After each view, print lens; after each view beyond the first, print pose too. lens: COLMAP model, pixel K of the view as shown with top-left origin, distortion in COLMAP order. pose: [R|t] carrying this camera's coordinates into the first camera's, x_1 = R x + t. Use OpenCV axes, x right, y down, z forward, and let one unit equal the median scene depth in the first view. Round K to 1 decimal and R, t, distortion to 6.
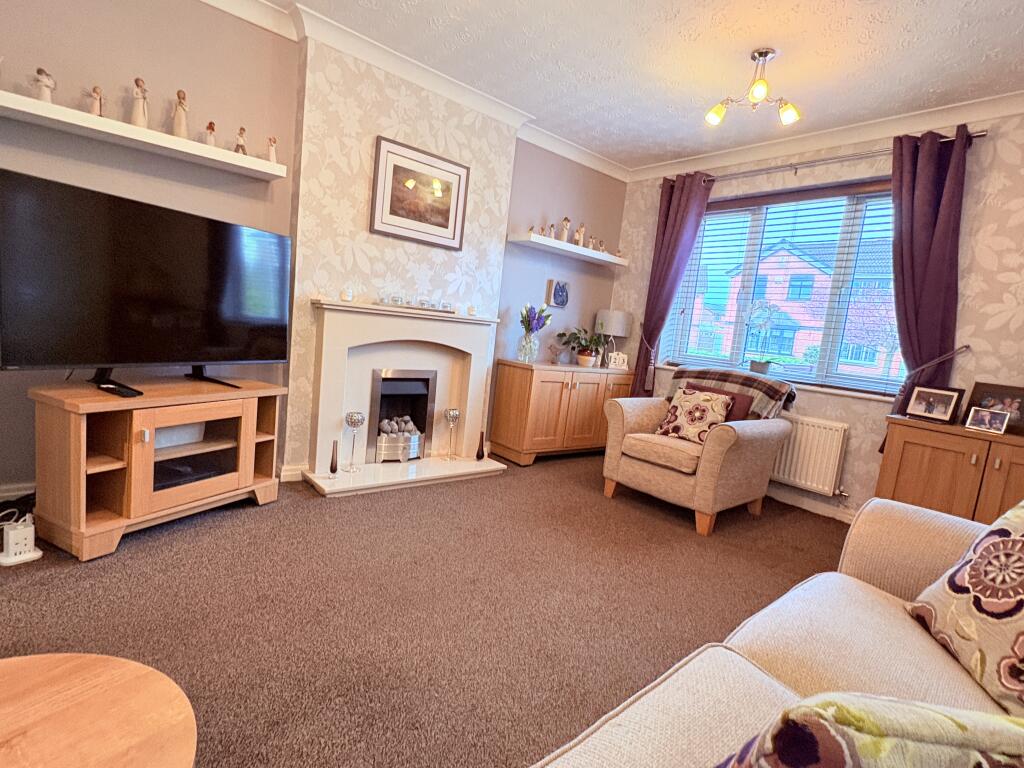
lens RADIAL K [[509.3, 0, 516.6], [0, 509.3, 387.1], [0, 0, 1]] dist [0.003407, -0.000625]
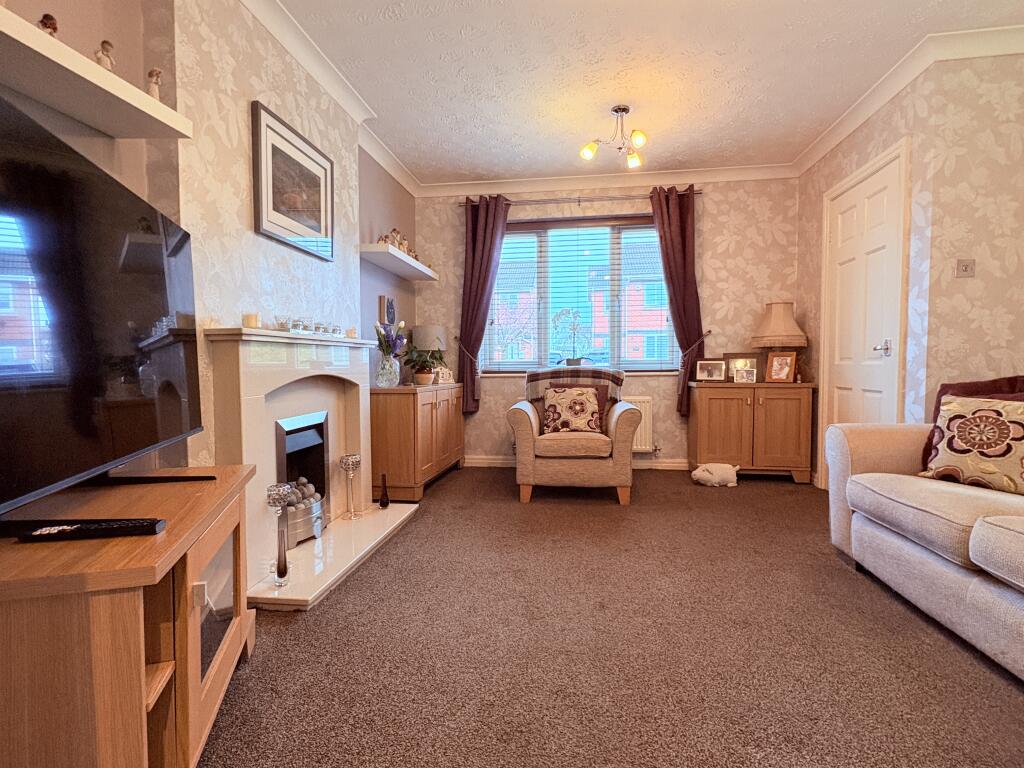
lens RADIAL K [[509.3, 0, 513.6], [0, 509.3, 387.7], [0, 0, 1]] dist [0.003407, -0.000625]
pose [[0.737660, -0.142691, 0.659923, -0.496711], [0.165433, 0.985817, 0.028237, -0.046758], [-0.654592, 0.088344, 0.750803, 0.231256]]
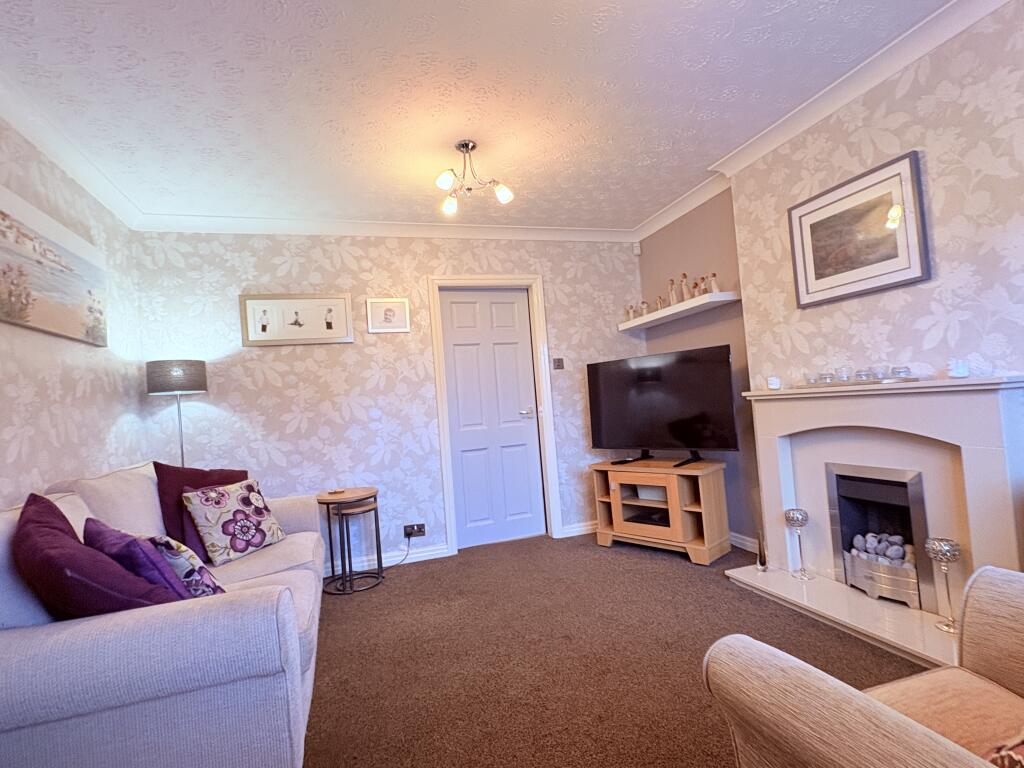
lens RADIAL K [[509.3, 0, 515.5], [0, 509.3, 385.7], [0, 0, 1]] dist [0.003407, -0.000625]
pose [[-0.383489, -0.105603, -0.917488, 0.683879], [-0.075555, 0.993698, -0.082794, -0.052398], [0.920450, 0.037570, -0.389051, 0.842223]]
